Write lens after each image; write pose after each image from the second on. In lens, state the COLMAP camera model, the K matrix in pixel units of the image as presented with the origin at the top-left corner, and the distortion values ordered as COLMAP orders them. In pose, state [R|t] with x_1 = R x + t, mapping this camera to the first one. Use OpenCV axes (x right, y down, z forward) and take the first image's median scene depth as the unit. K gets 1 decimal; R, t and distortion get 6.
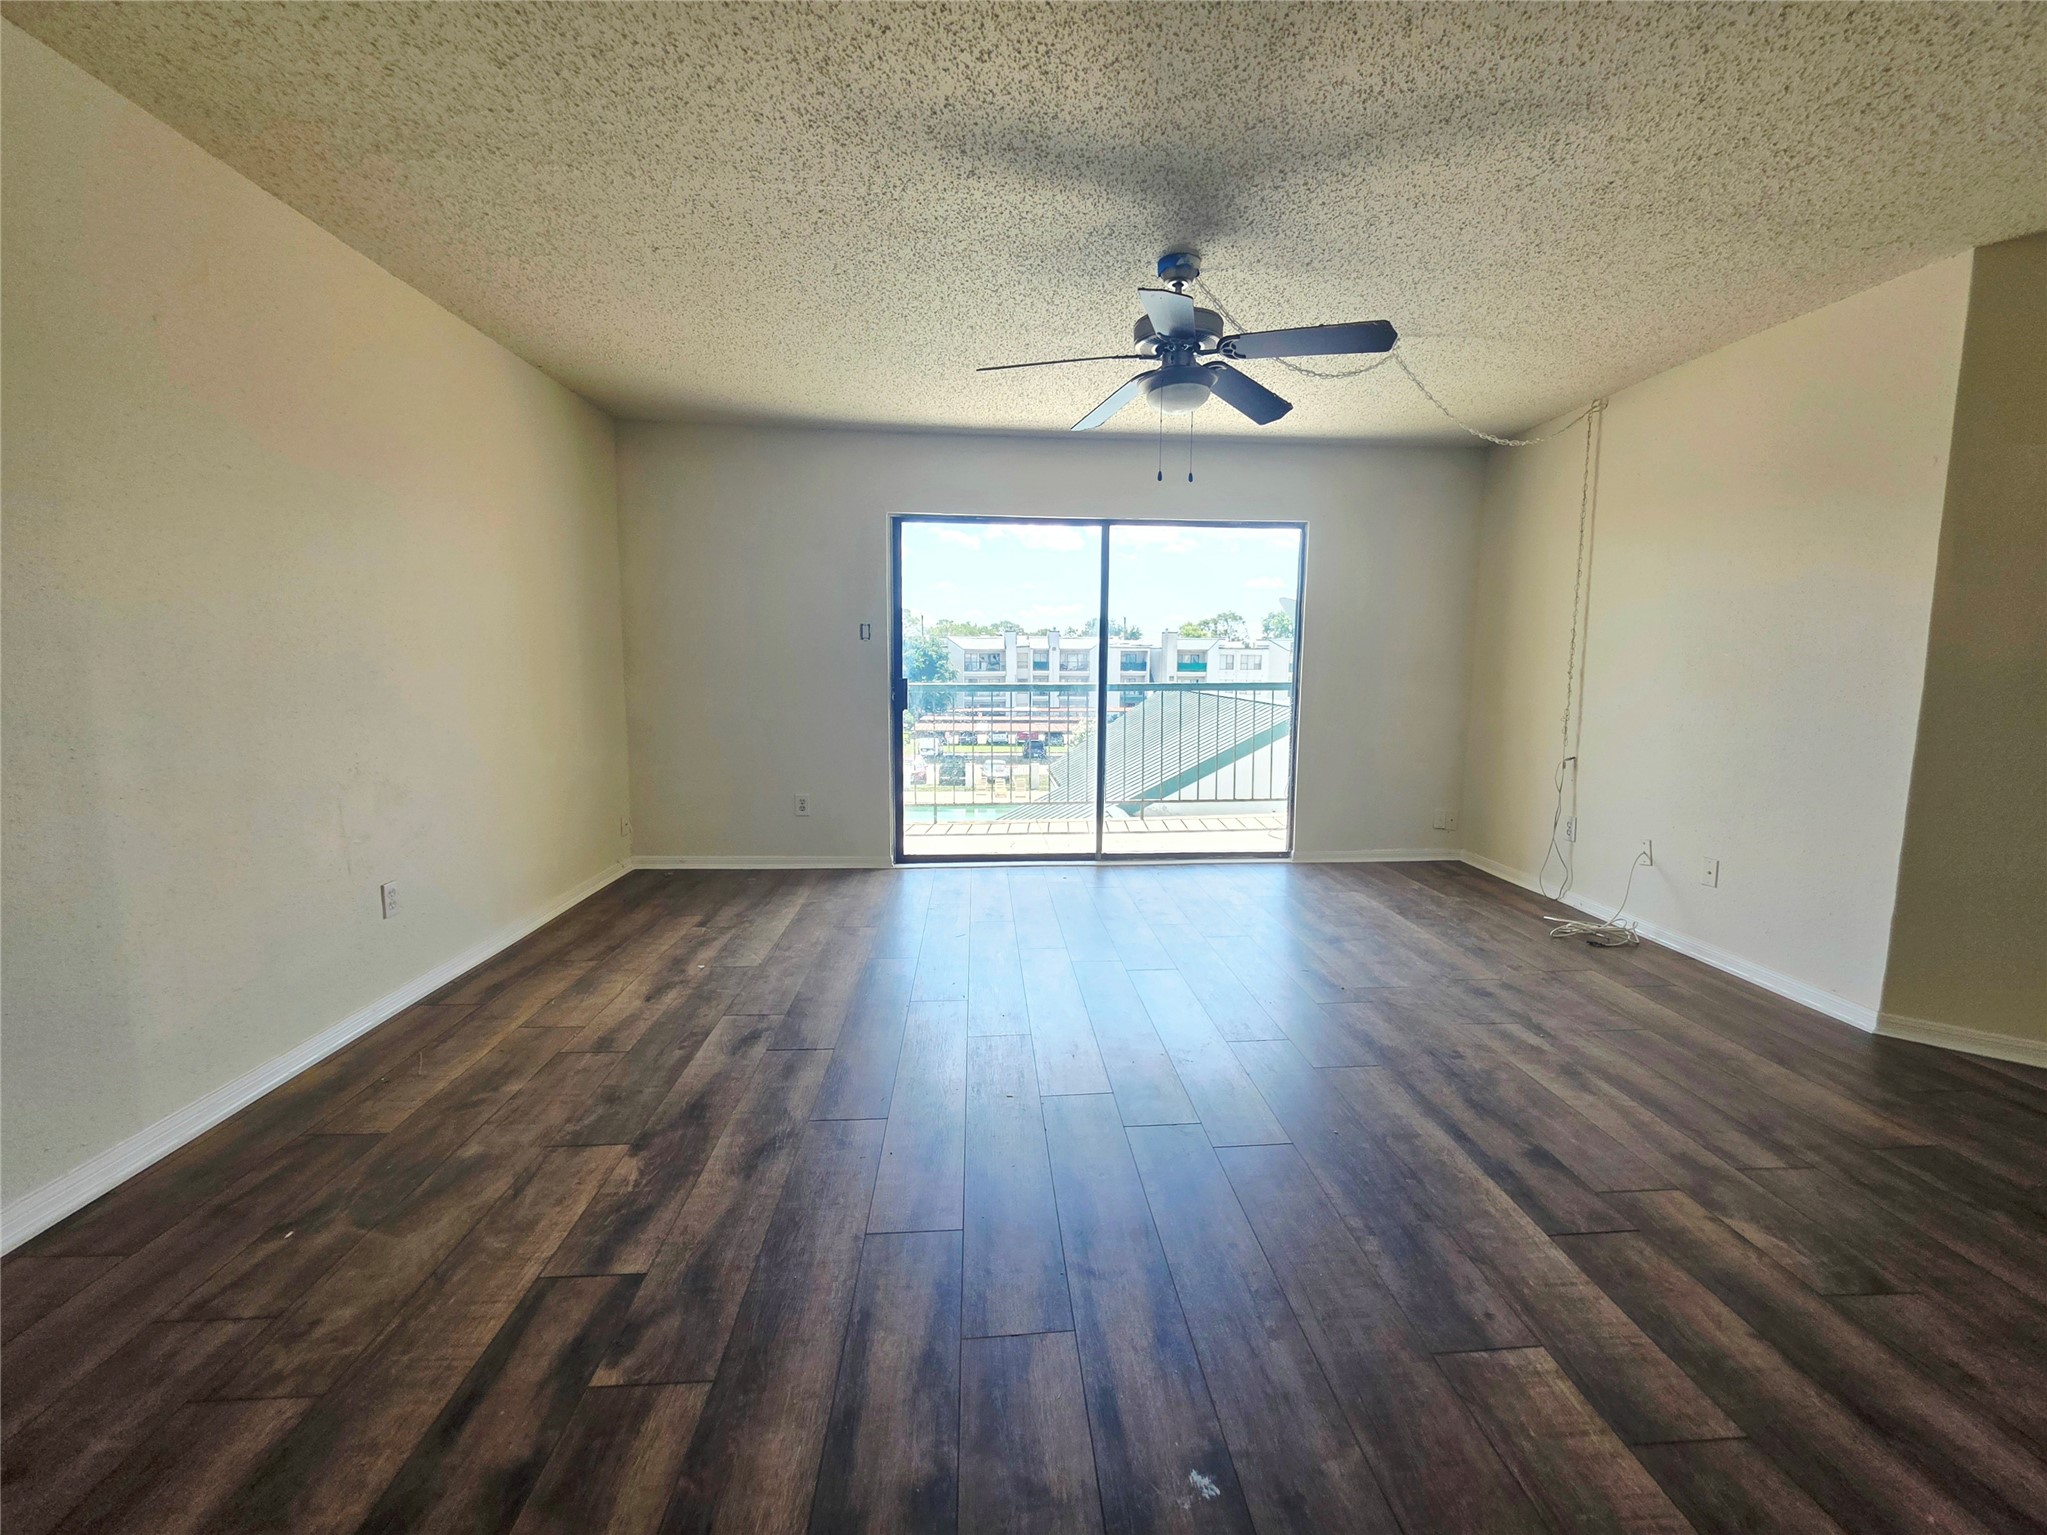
lens RADIAL K [[823.3, 0, 1040.6], [0, 823.3, 753.1], [0, 0, 1]] dist [0.003929, 0.000160]
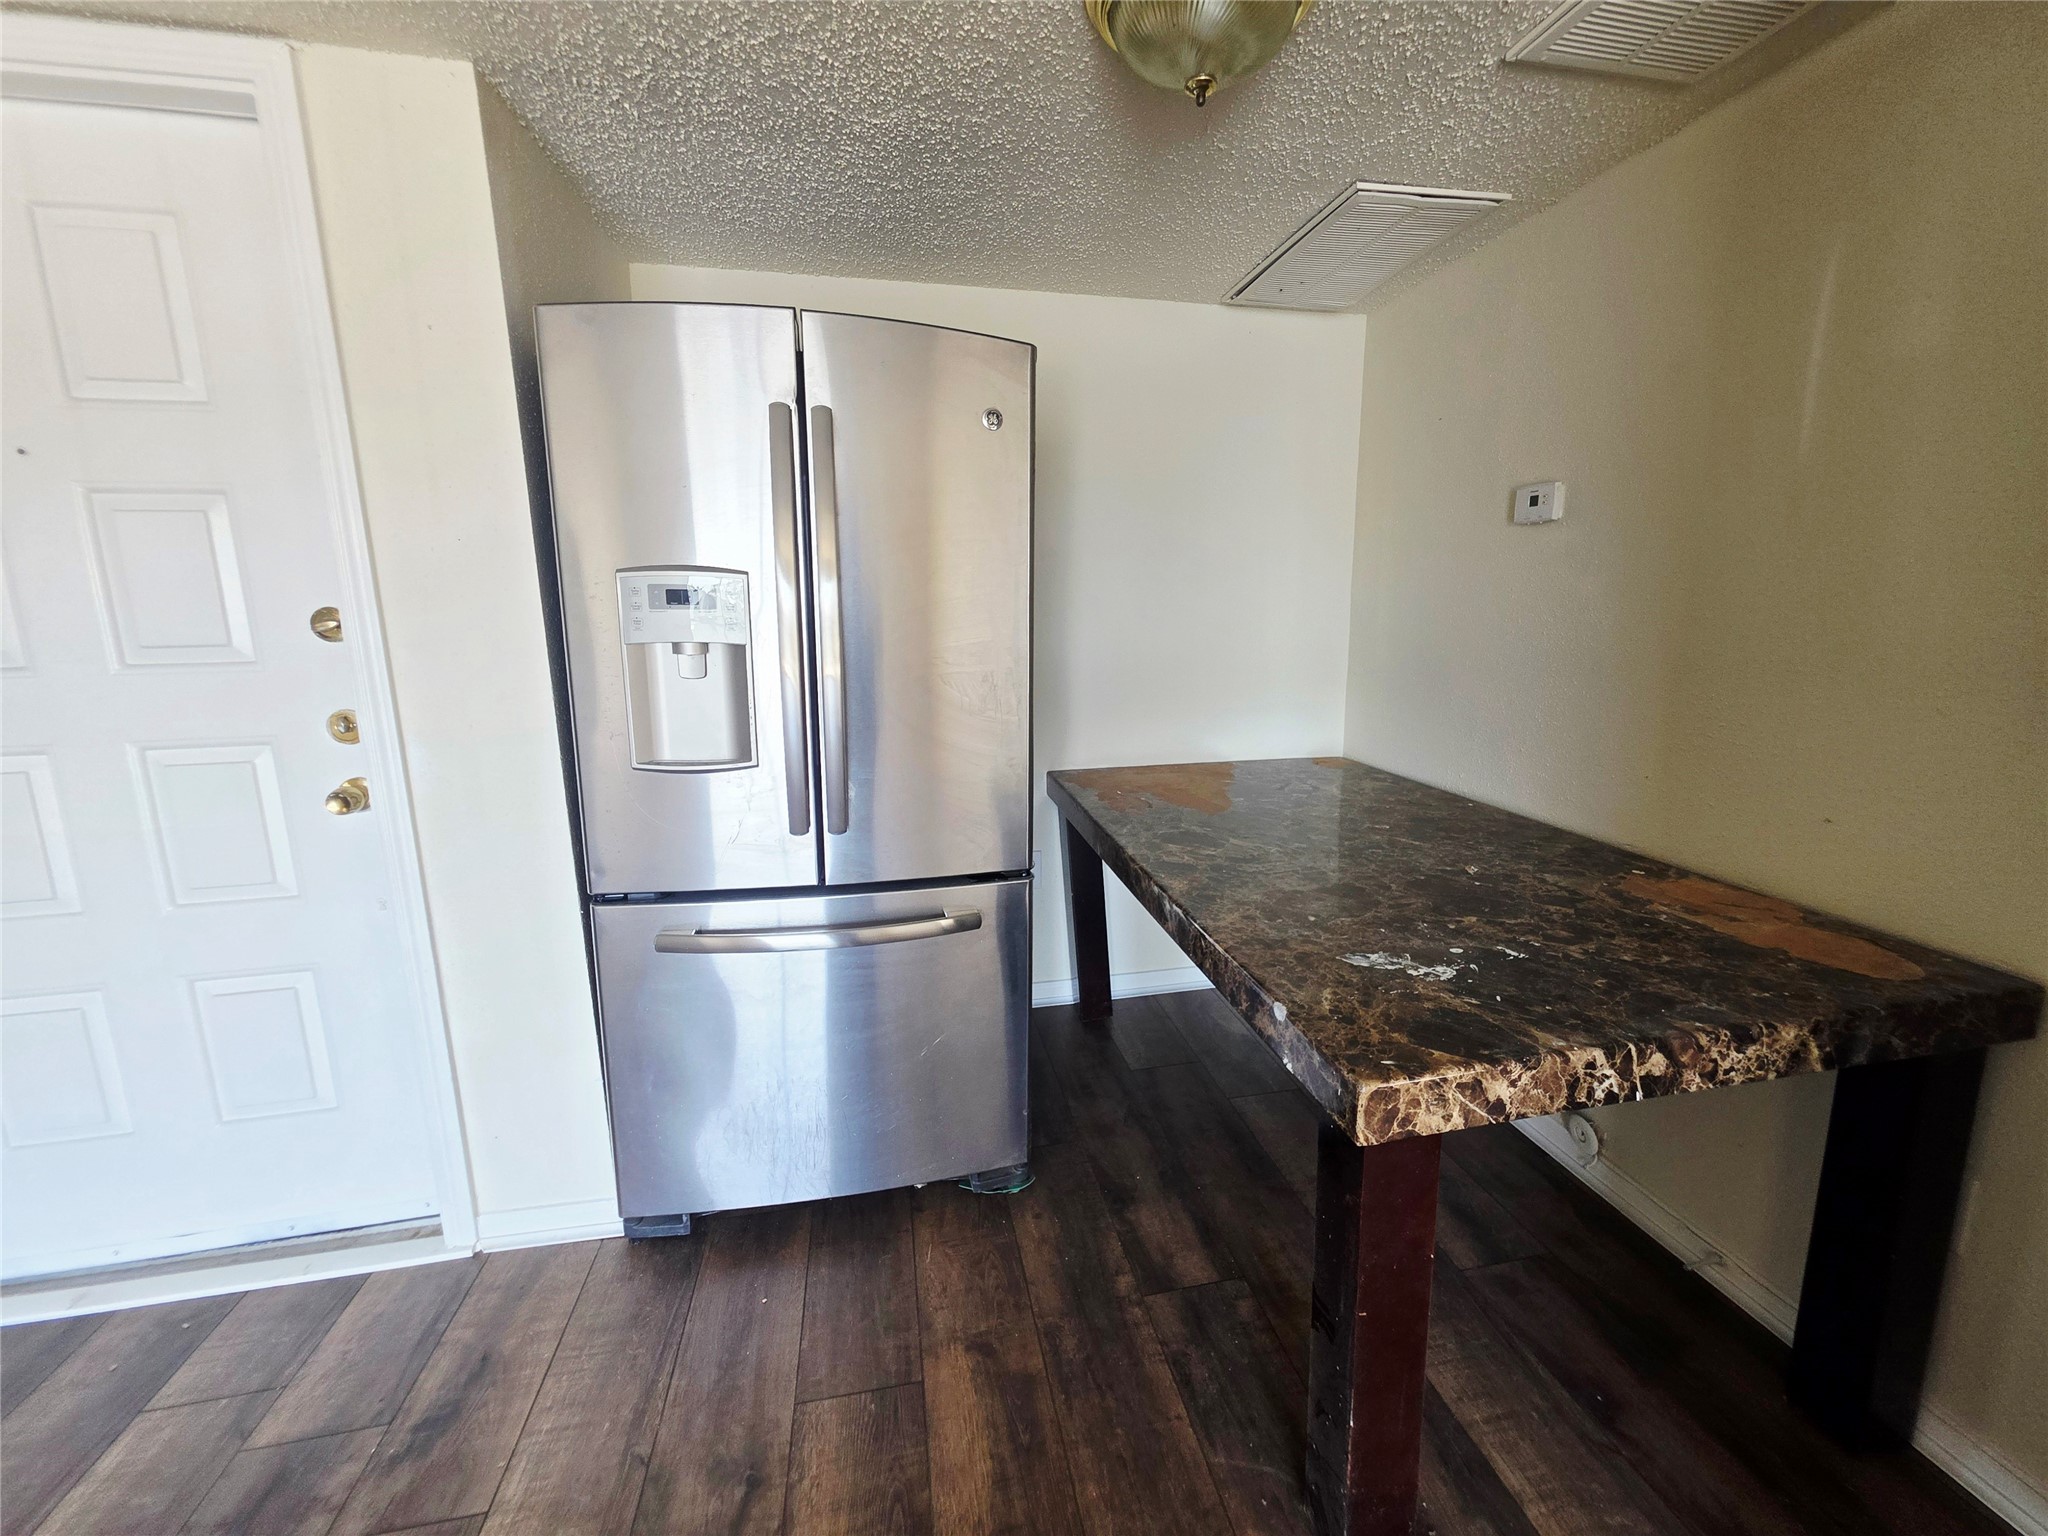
lens RADIAL K [[823.7, 0, 1041.1], [0, 823.7, 753.6], [0, 0, 1]] dist [0.003929, 0.000160]
pose [[-0.993231, 0.020770, -0.114283, -0.276723], [-0.012801, 0.958317, 0.285419, -0.241386], [0.115448, 0.284949, -0.951565, 1.736309]]
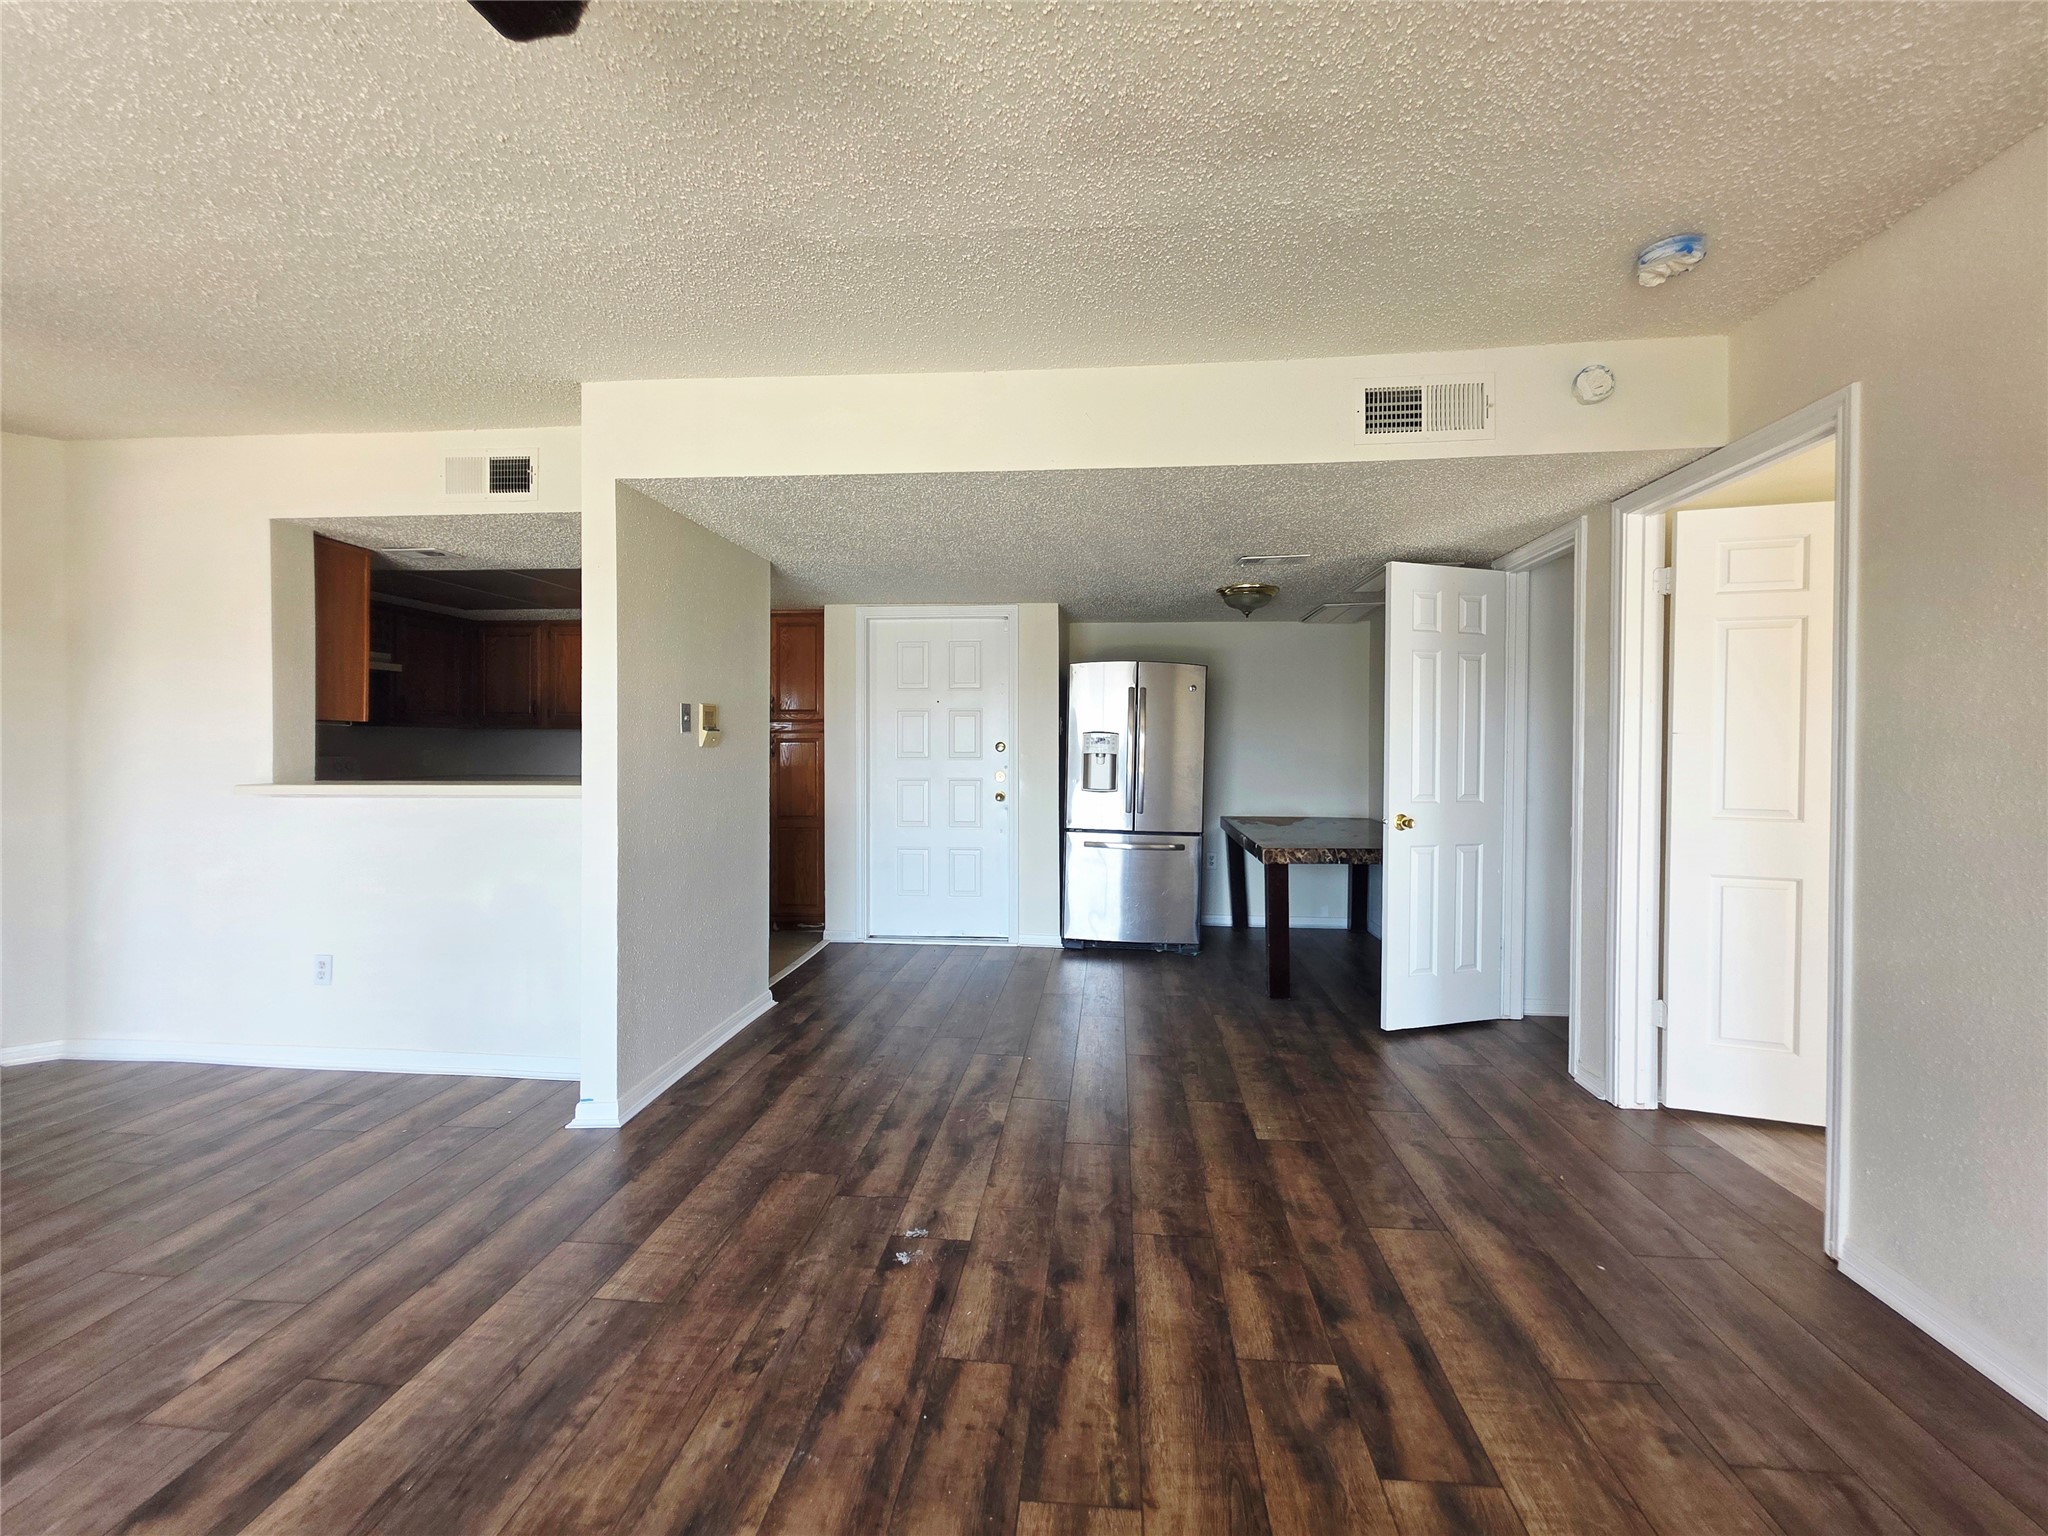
lens RADIAL K [[823.7, 0, 1041.1], [0, 823.7, 753.6], [0, 0, 1]] dist [0.003929, 0.000160]
pose [[-0.985325, -0.014937, 0.170035, -0.279757], [0.005889, 0.992596, 0.121322, -0.267749], [-0.170589, 0.120543, -0.977941, 1.979461]]
